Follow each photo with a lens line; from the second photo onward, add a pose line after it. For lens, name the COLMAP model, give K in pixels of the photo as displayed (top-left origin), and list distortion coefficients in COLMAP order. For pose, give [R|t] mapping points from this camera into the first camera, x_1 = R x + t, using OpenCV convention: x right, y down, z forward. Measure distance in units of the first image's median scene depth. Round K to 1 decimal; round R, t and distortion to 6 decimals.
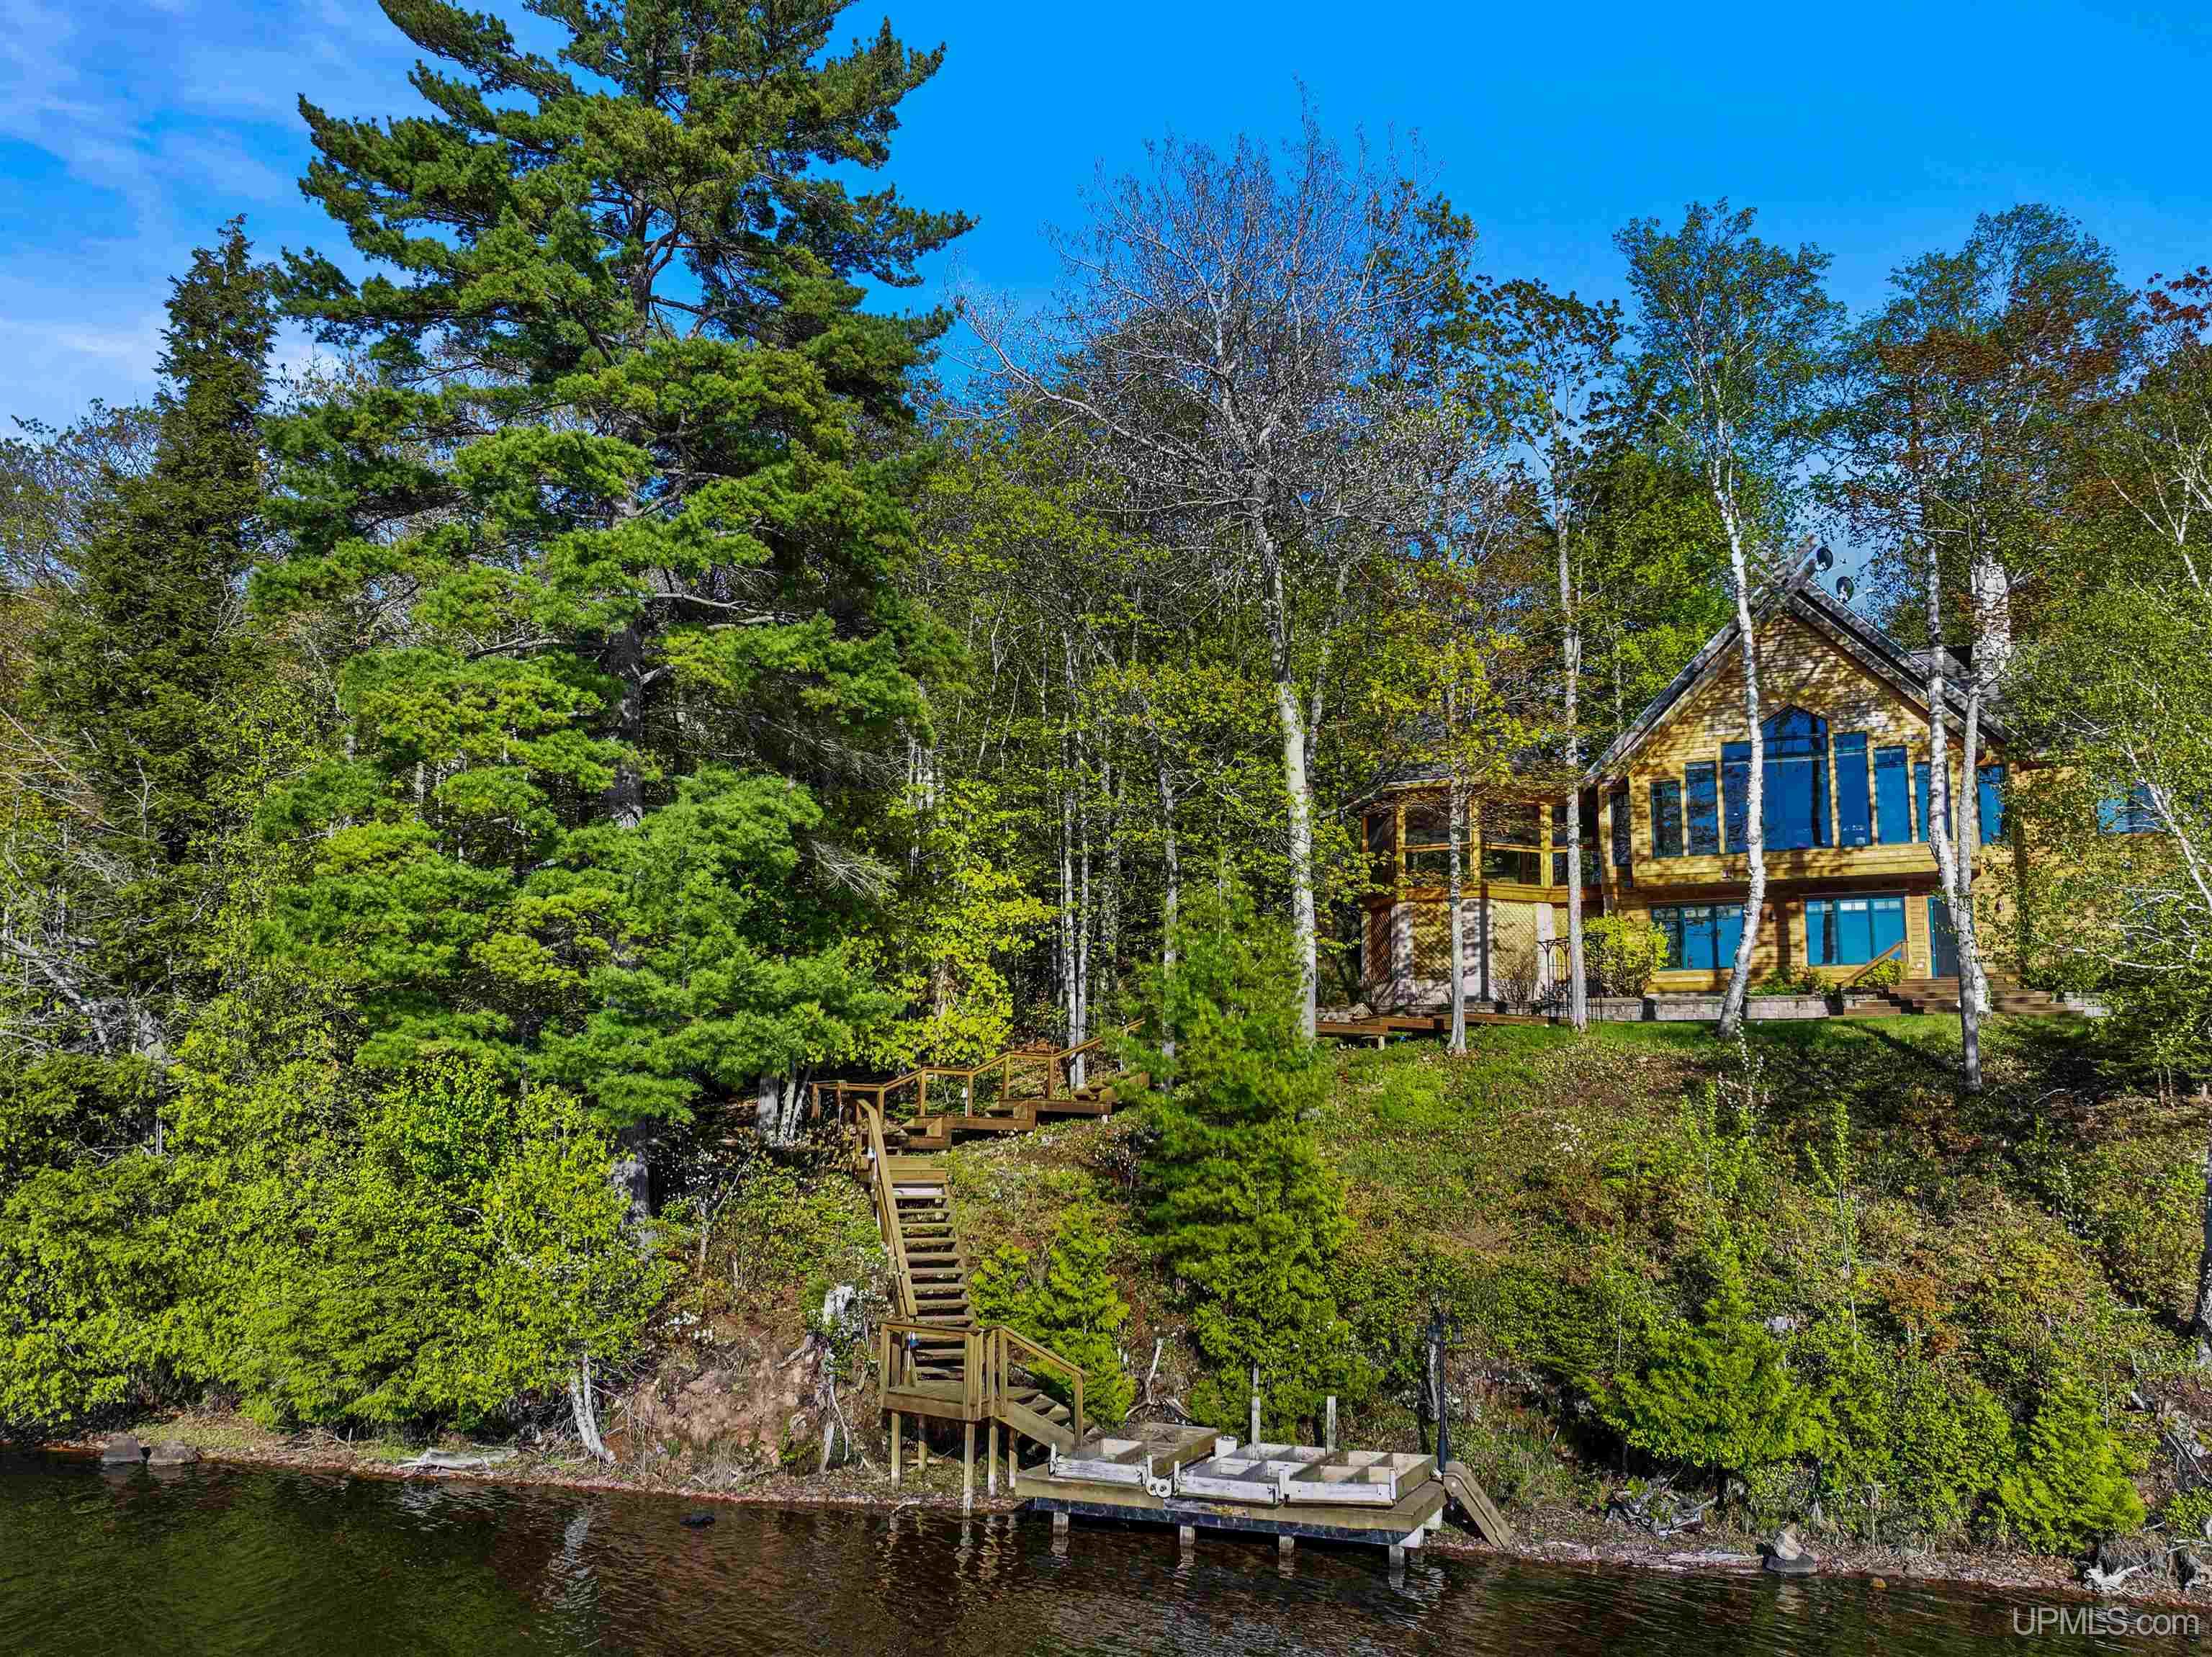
lens RADIAL K [[1840.1, 0, 1106.0], [0, 1840.1, 828.5], [0, 0, 1]] dist [0.001565, -0.003048]
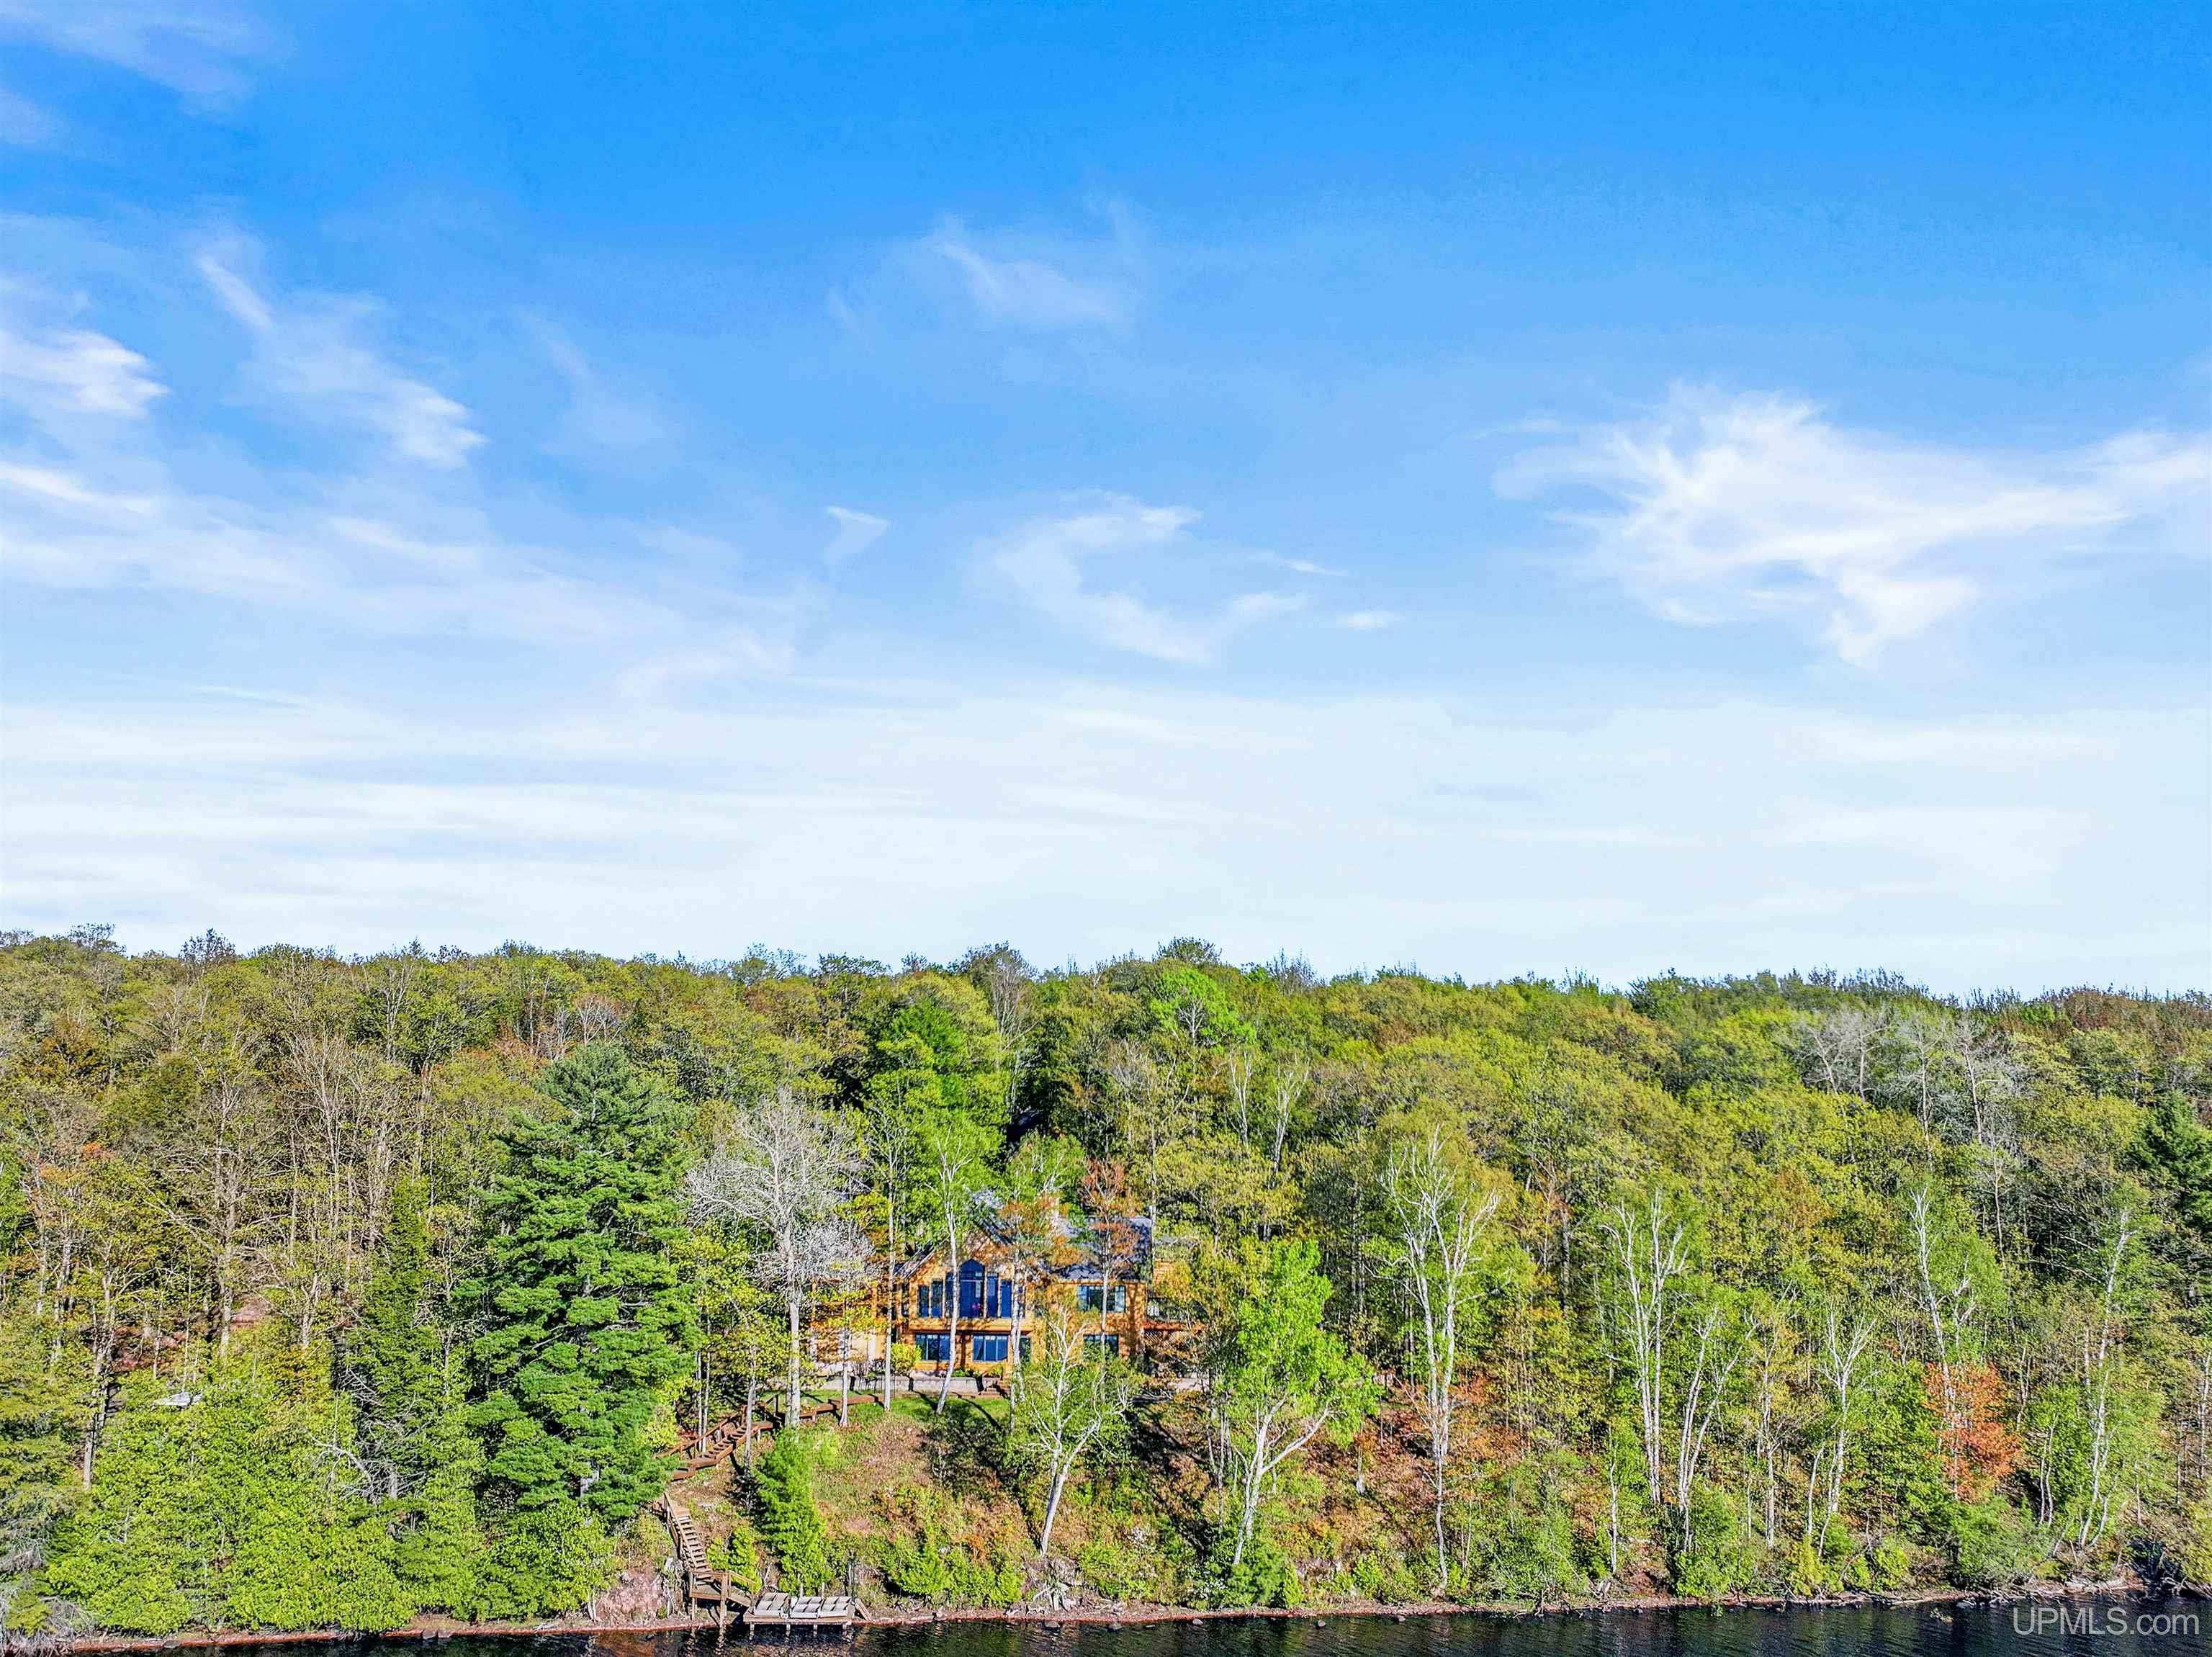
lens RADIAL K [[1840.1, 0, 1106.0], [0, 1840.1, 828.5], [0, 0, 1]] dist [0.001565, -0.003048]
pose [[0.923165, 0.048299, 0.381358, -0.773741], [-0.057728, 0.998244, 0.013316, -1.188276], [-0.380045, -0.034308, 0.924332, -2.378954]]
